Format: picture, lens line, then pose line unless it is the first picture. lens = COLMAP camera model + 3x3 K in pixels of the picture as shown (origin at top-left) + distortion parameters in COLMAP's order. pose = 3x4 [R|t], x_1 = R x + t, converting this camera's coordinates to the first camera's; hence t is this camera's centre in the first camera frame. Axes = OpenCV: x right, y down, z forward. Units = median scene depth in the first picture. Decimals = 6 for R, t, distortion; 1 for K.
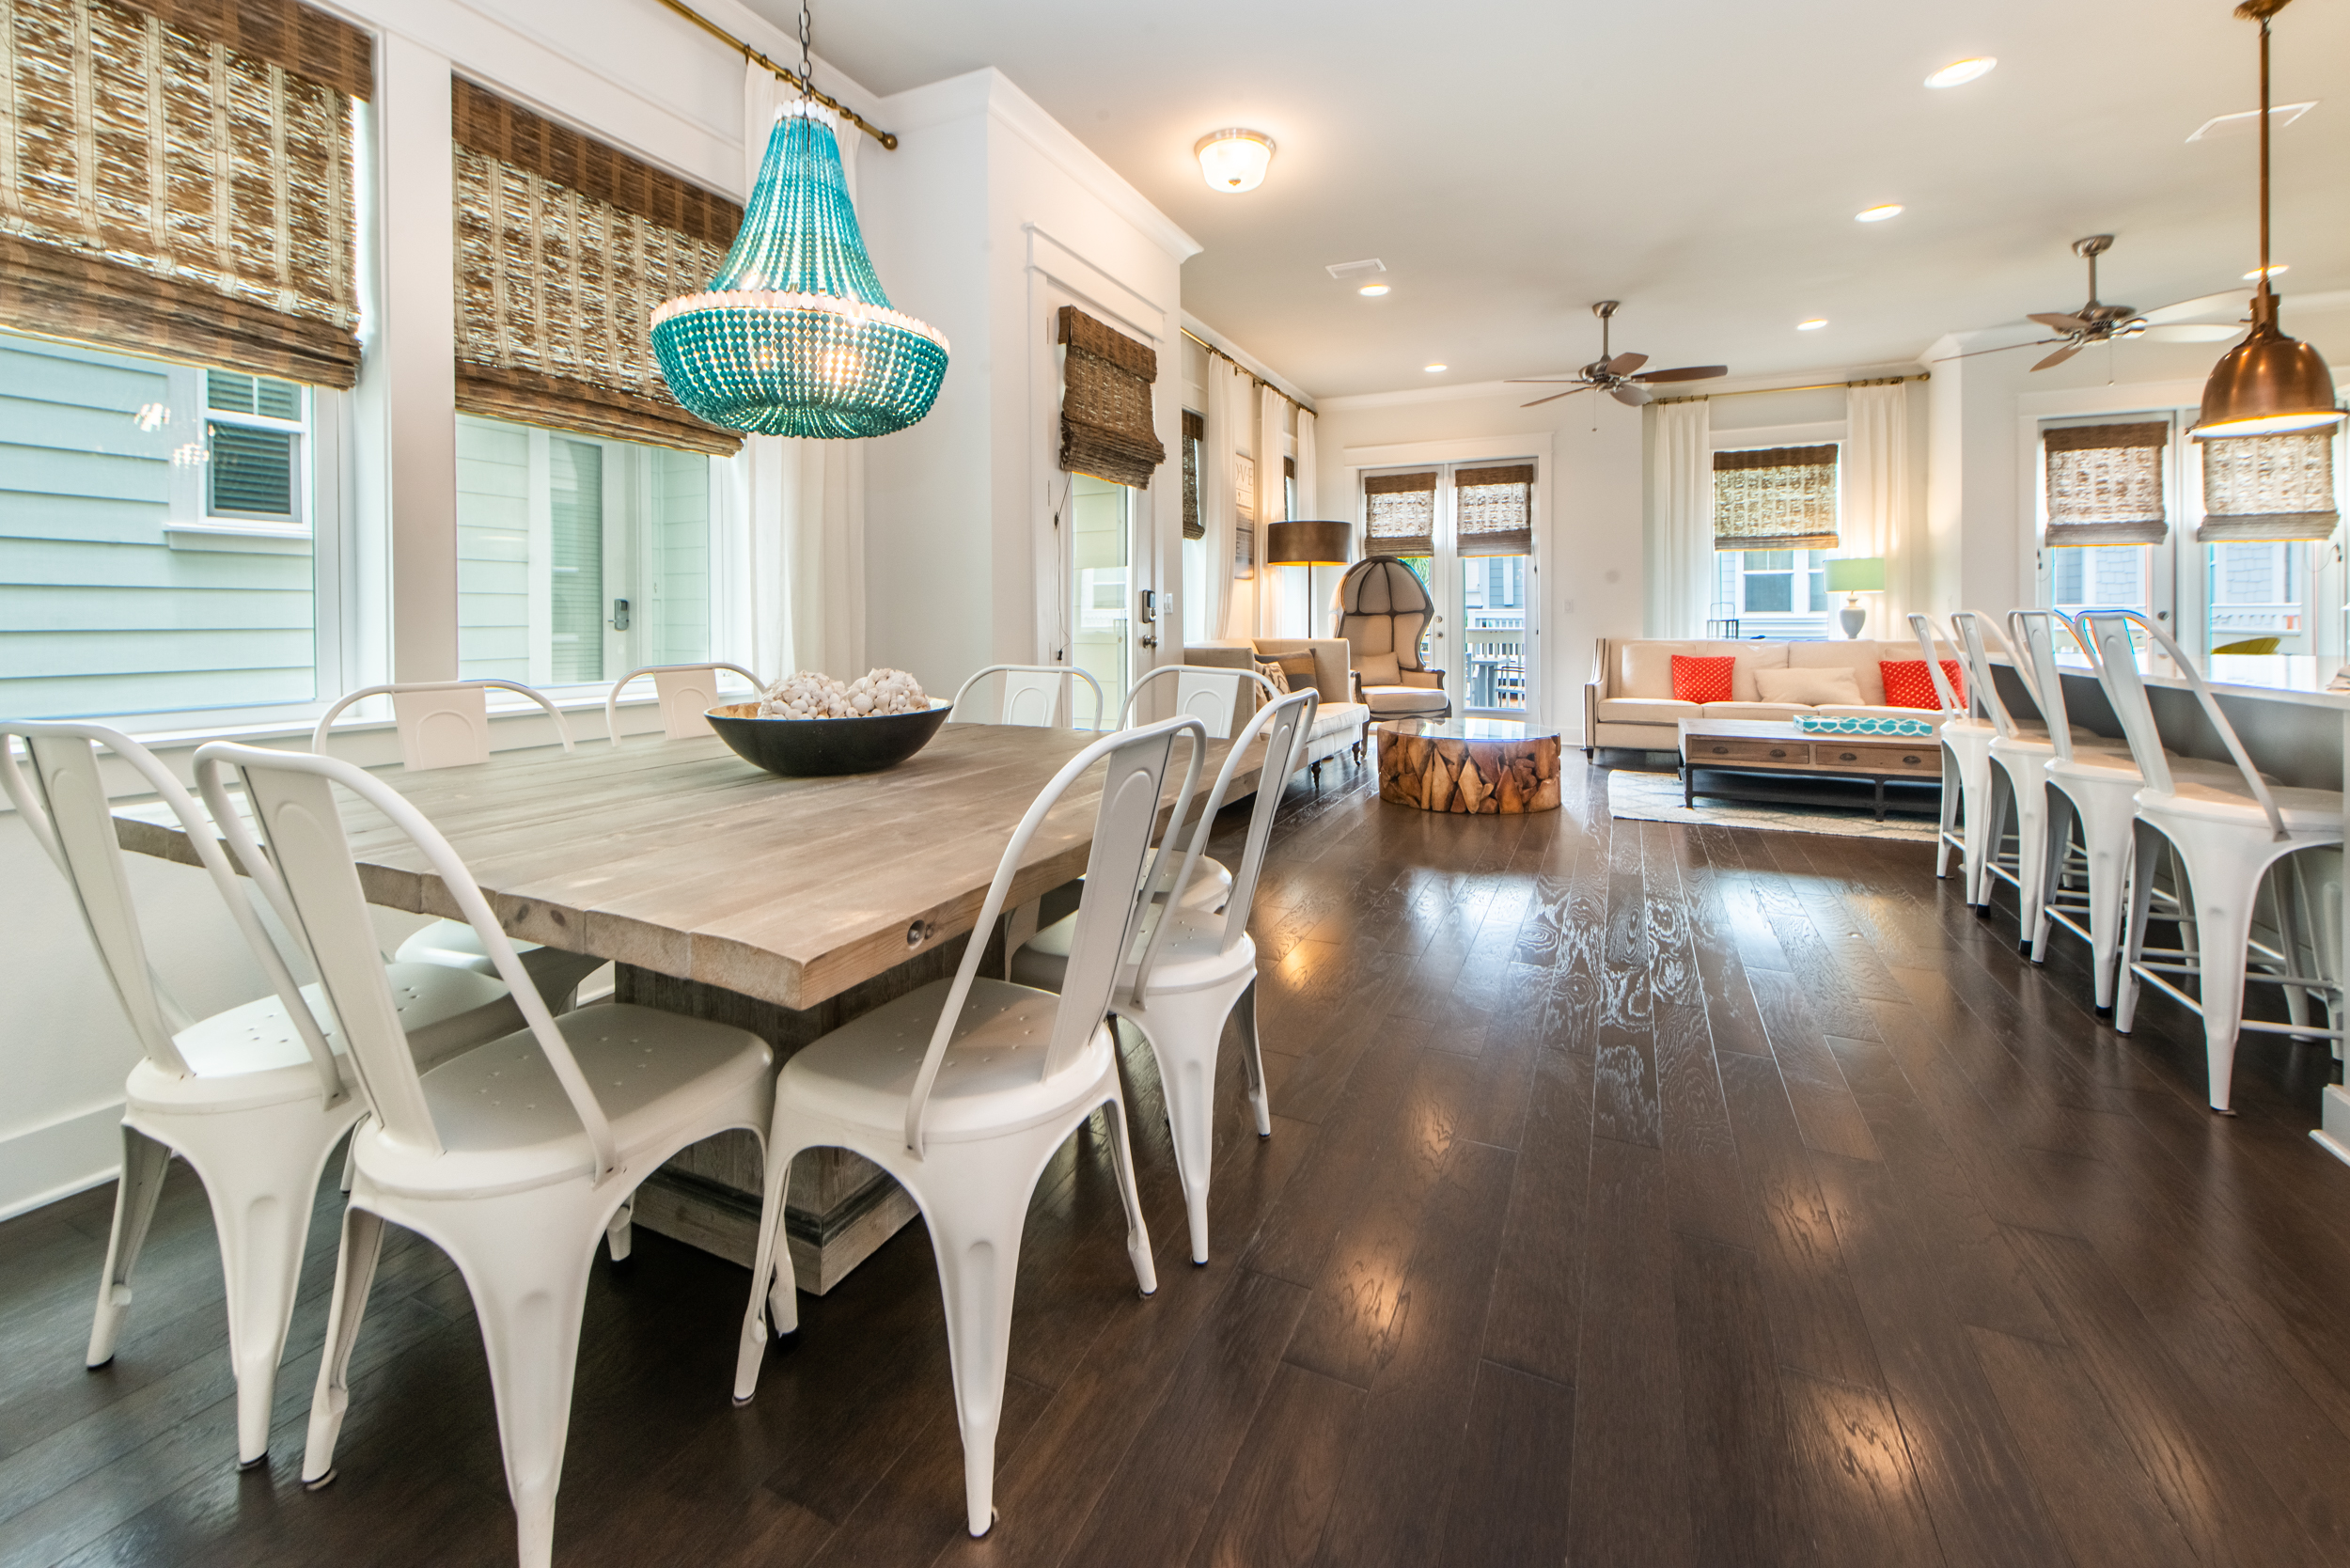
lens RADIAL K [[944.4, 0, 1188.9], [0, 944.4, 613.6], [0, 0, 1]] dist [-0.002147, -0.000253]
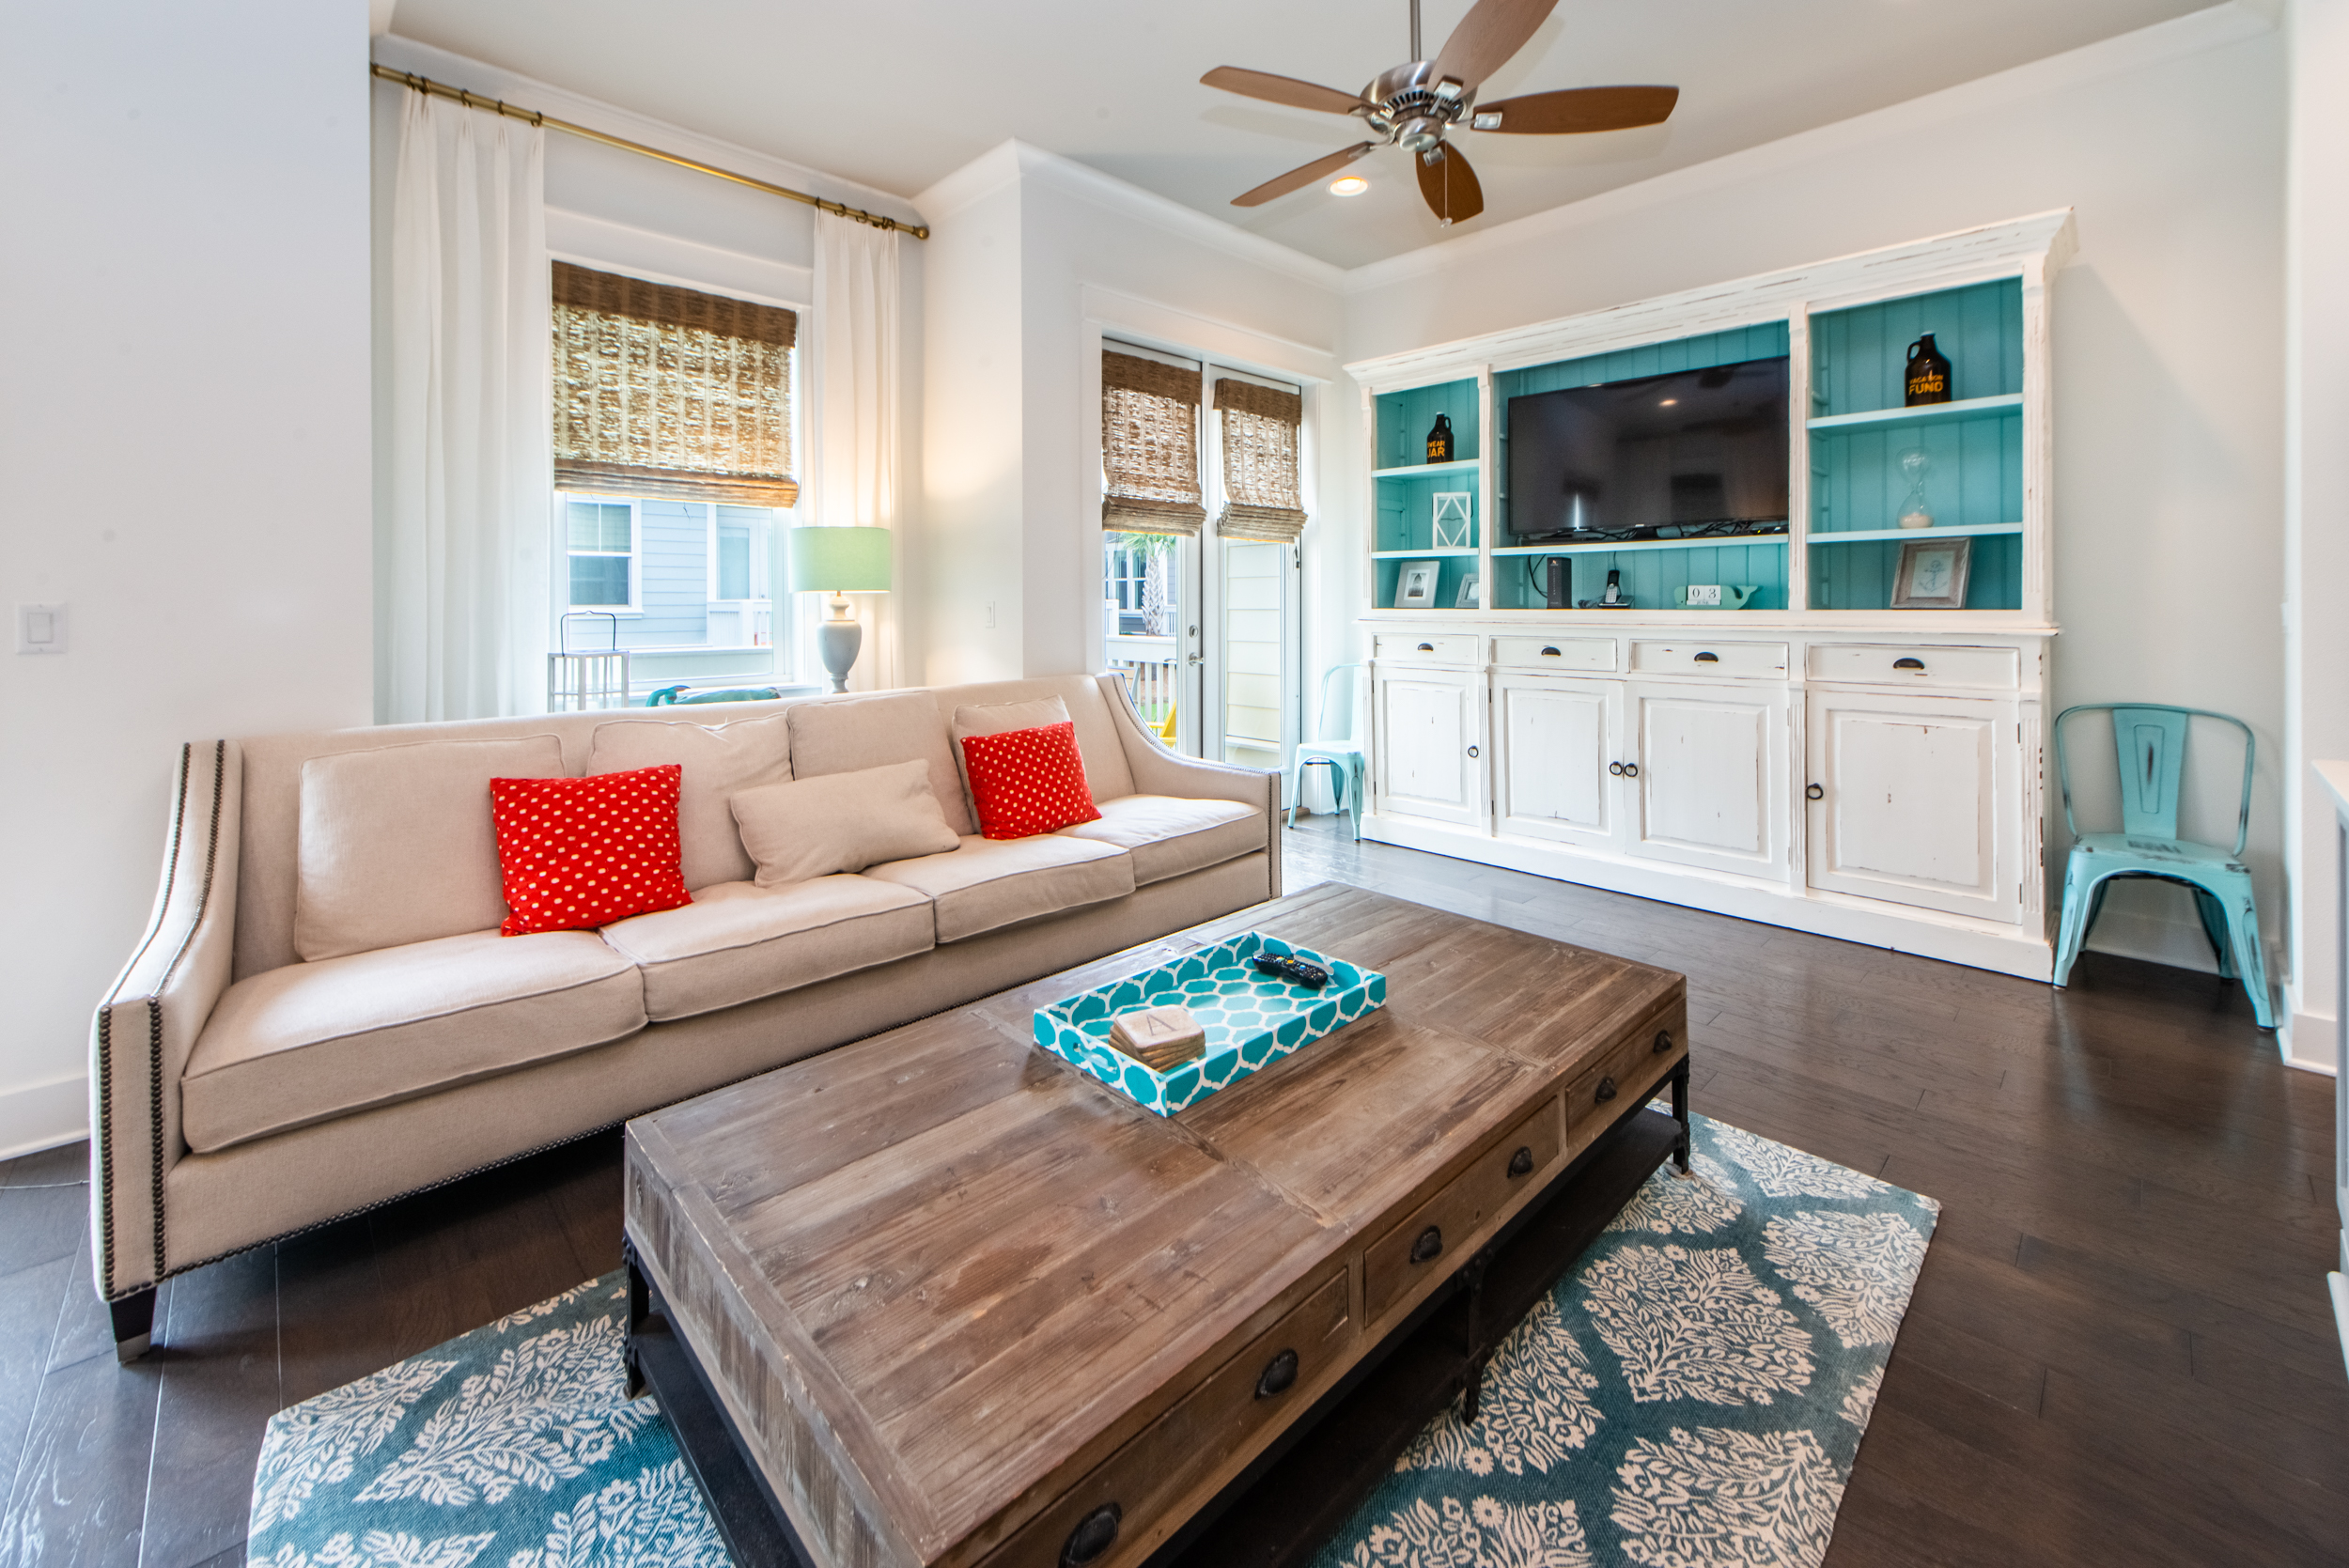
lens RADIAL K [[943.9, 0, 1188.4], [0, 943.9, 613.7], [0, 0, 1]] dist [-0.002147, -0.000253]
pose [[0.352365, -0.009314, 0.935816, 0.276493], [-0.004457, 0.999922, 0.011631, -0.017345], [-0.935852, -0.008269, 0.352296, 0.624657]]
